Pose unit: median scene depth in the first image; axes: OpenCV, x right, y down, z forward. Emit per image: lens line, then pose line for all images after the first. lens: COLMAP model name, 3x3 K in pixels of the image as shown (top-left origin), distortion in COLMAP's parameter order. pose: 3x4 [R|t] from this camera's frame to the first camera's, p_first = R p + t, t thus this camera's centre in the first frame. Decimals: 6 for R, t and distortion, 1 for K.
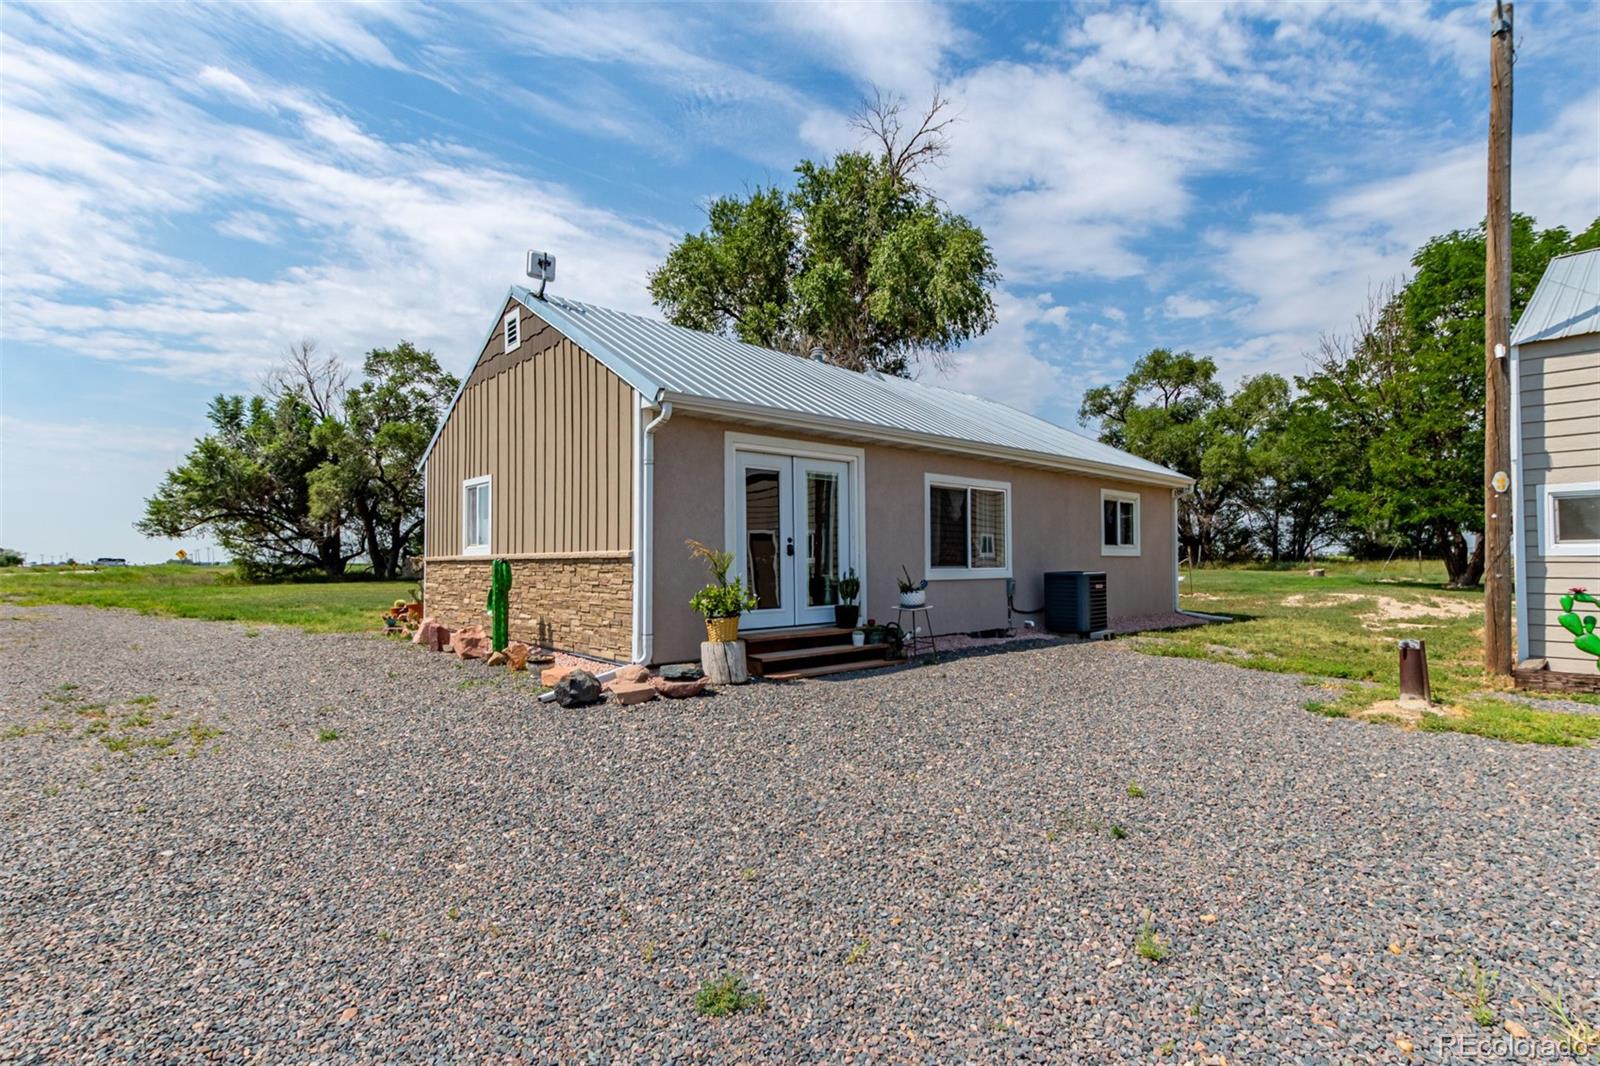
lens RADIAL K [[741.7, 0, 790.8], [0, 741.7, 542.9], [0, 0, 1]] dist [-0.014847, -0.000020]
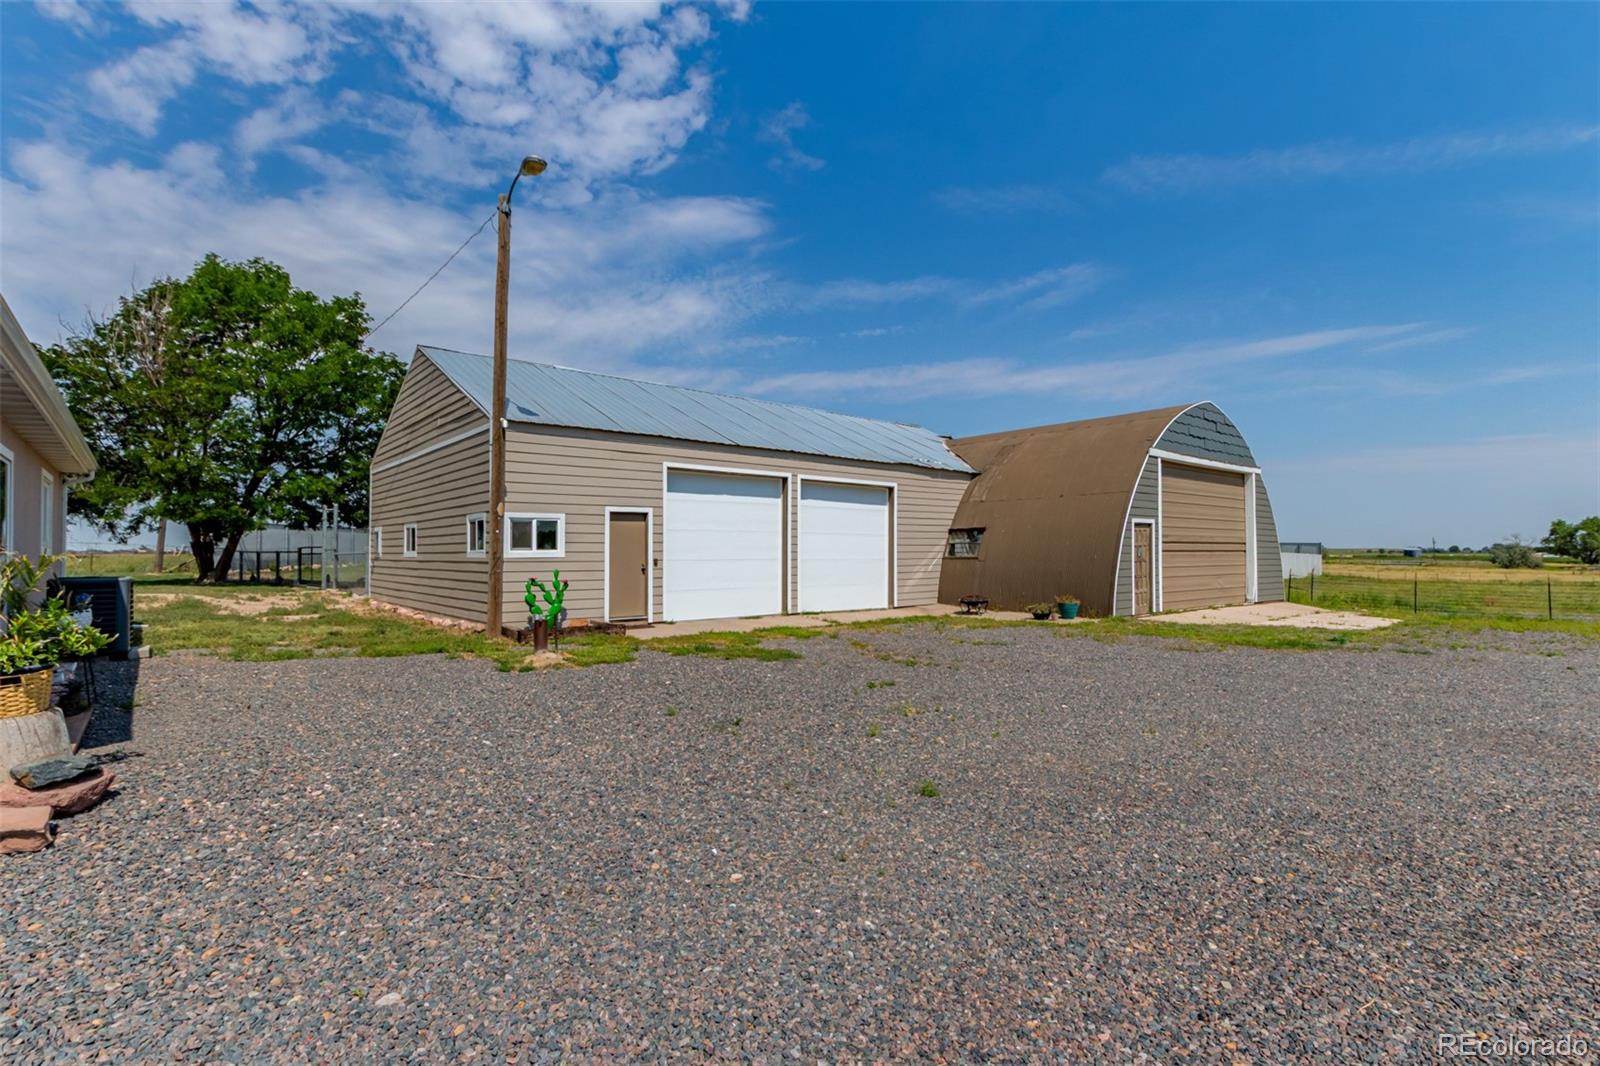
lens RADIAL K [[759.5, 0, 800.0], [0, 759.5, 533.0], [0, 0, 1]] dist [-0.000838, -0.000063]
pose [[-0.018953, 0.032725, 0.999285, -0.366383], [-0.022504, 0.999197, -0.033149, 0.003076], [-0.999567, -0.023116, -0.018202, 0.222607]]
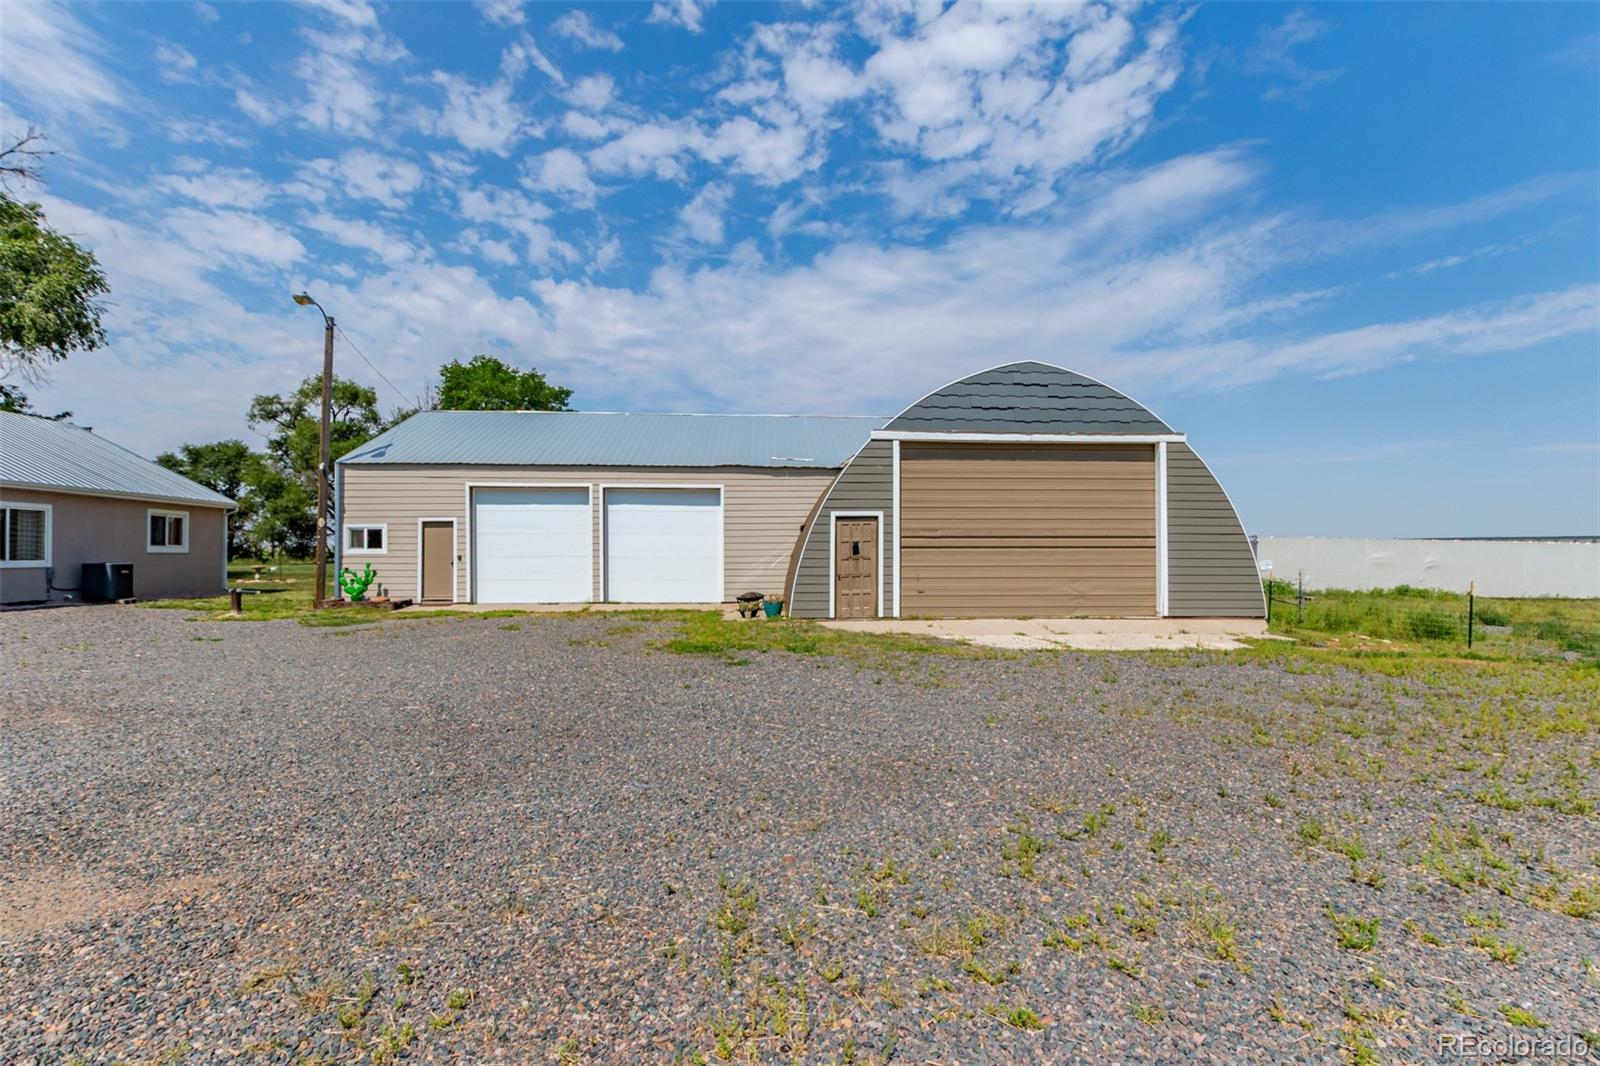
lens RADIAL K [[739.0, 0, 800.0], [0, 739.0, 533.0], [0, 0, 1]] dist [0.010479, -0.000304]
pose [[0.578480, 0.025195, 0.815307, -0.054453], [-0.020552, 0.999656, -0.016309, -0.024411], [-0.815437, -0.007322, 0.578799, -0.952315]]
